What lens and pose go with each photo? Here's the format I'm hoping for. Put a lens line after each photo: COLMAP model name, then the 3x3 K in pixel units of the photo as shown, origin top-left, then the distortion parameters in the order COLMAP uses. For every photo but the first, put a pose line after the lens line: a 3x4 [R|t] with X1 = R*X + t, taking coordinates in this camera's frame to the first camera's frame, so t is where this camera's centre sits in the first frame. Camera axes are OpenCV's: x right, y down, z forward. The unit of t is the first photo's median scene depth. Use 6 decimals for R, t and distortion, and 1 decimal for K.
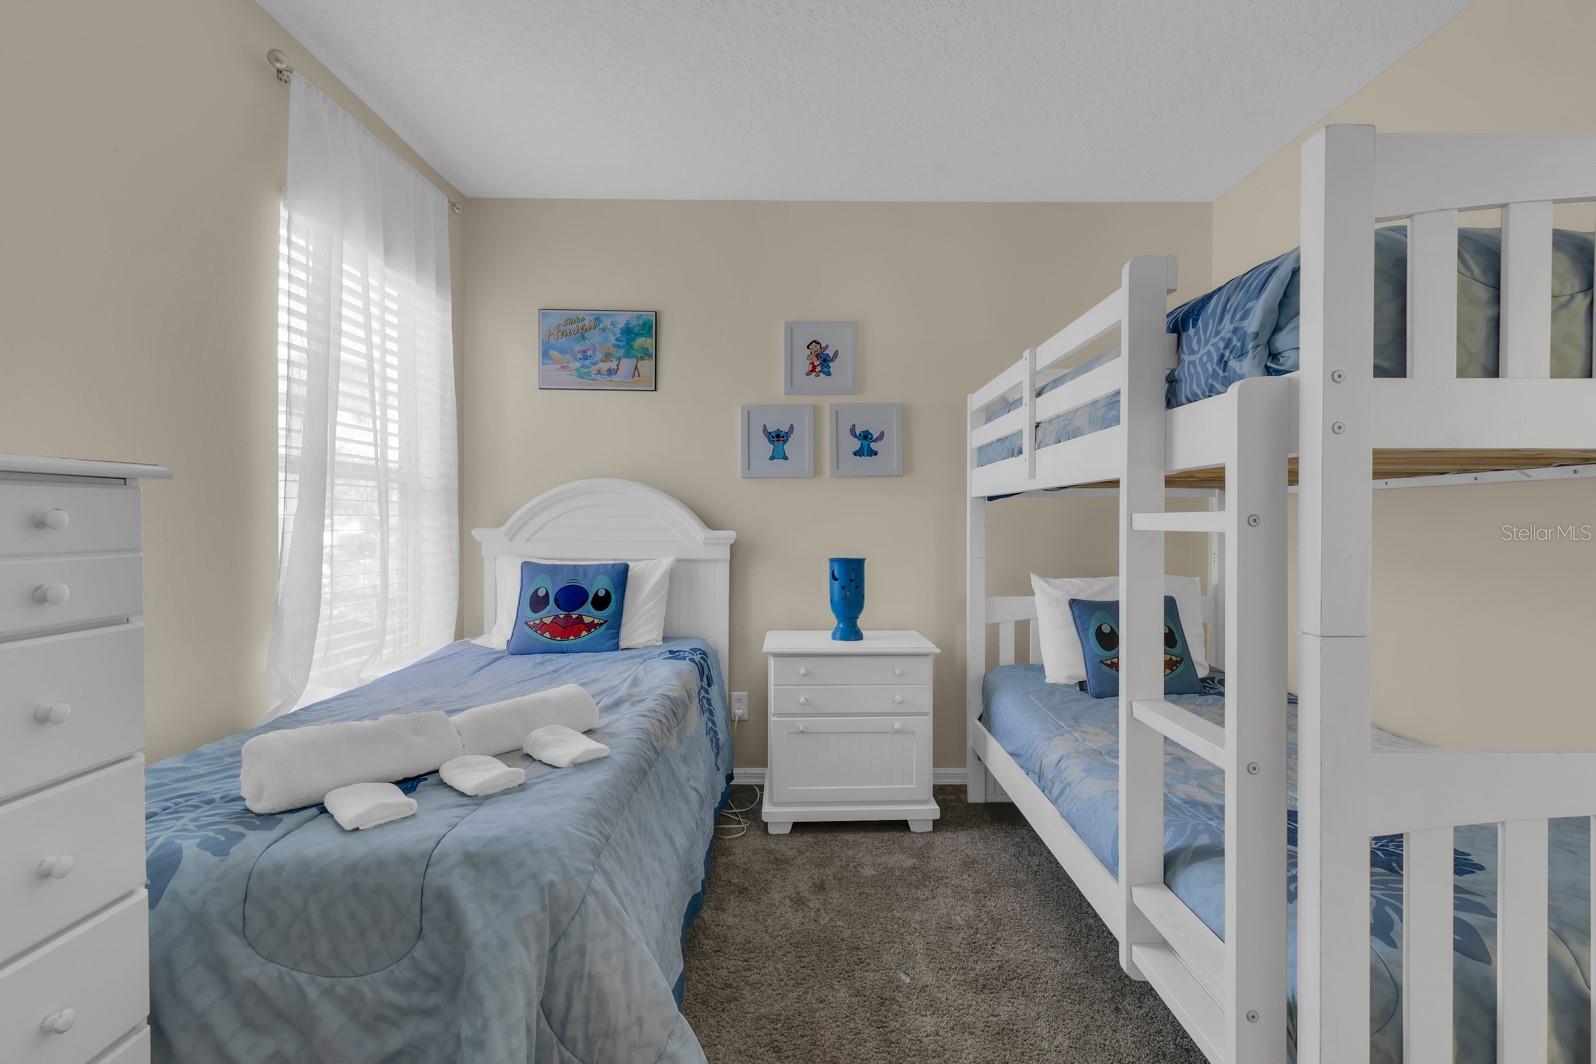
lens RADIAL K [[745.2, 0, 793.5], [0, 745.2, 526.6], [0, 0, 1]] dist [-0.000762, 0.000281]
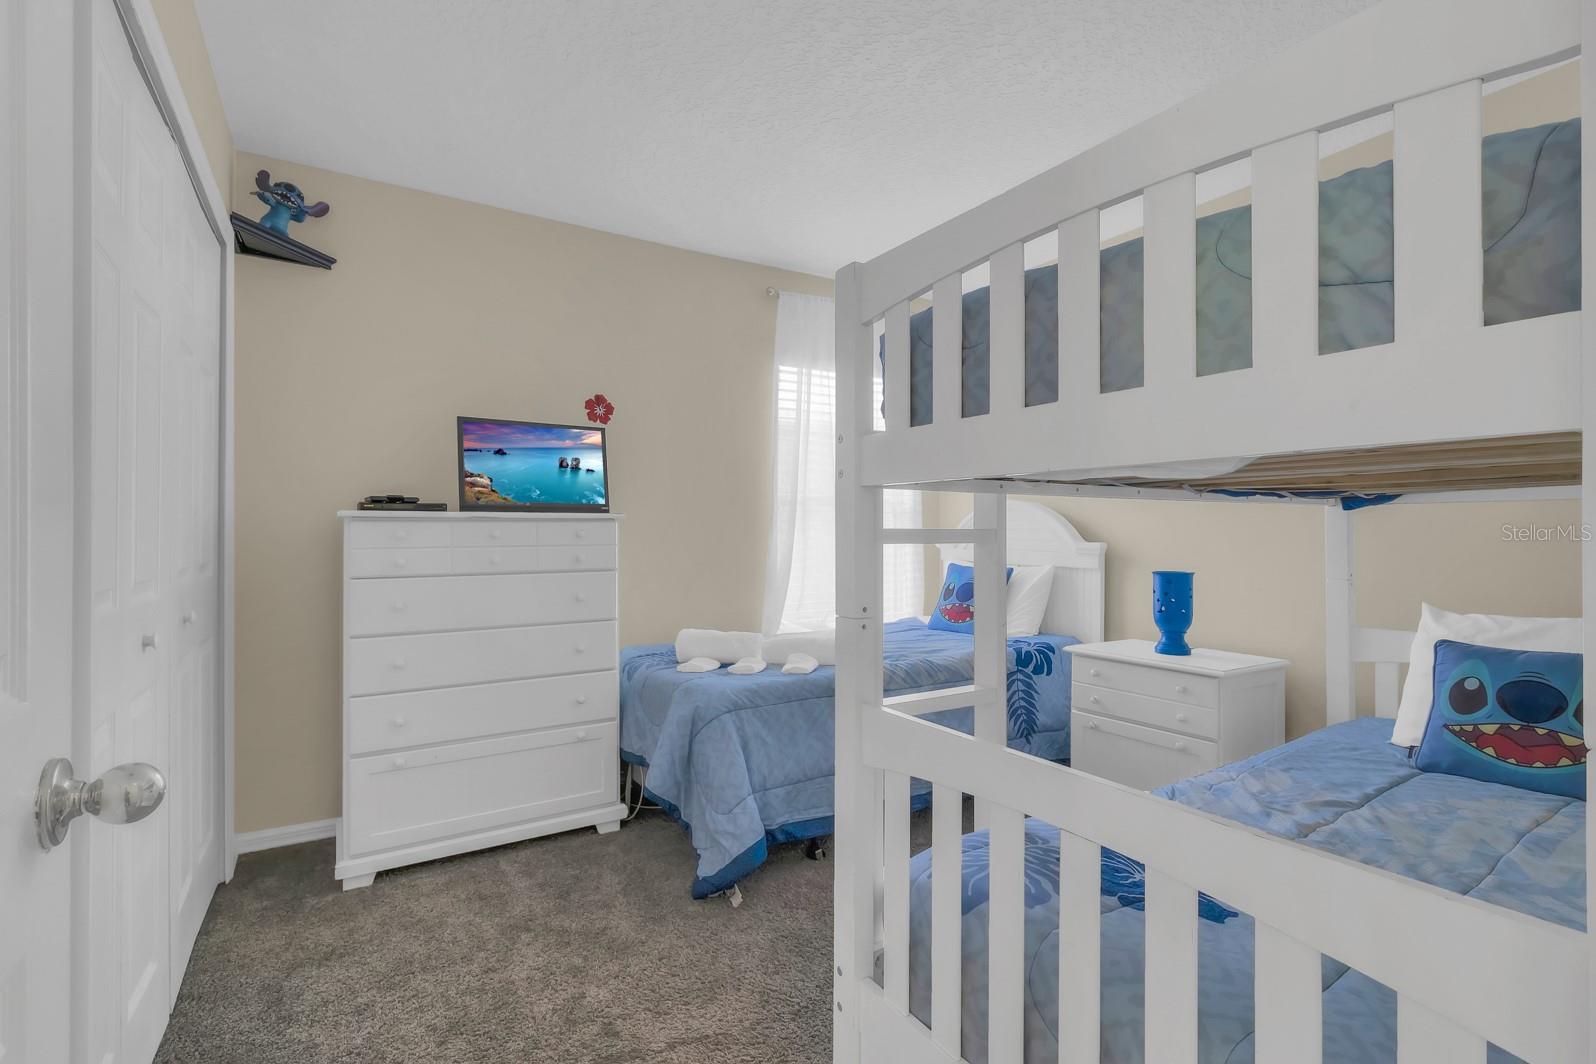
lens RADIAL K [[772.9, 0, 809.0], [0, 772.9, 544.0], [0, 0, 1]] dist [0.001830, -0.000054]
pose [[0.504619, 0.011952, -0.863259, 0.712399], [-0.003518, 0.999924, 0.011787, -0.003963], [0.863335, -0.002911, 0.504623, 0.068705]]
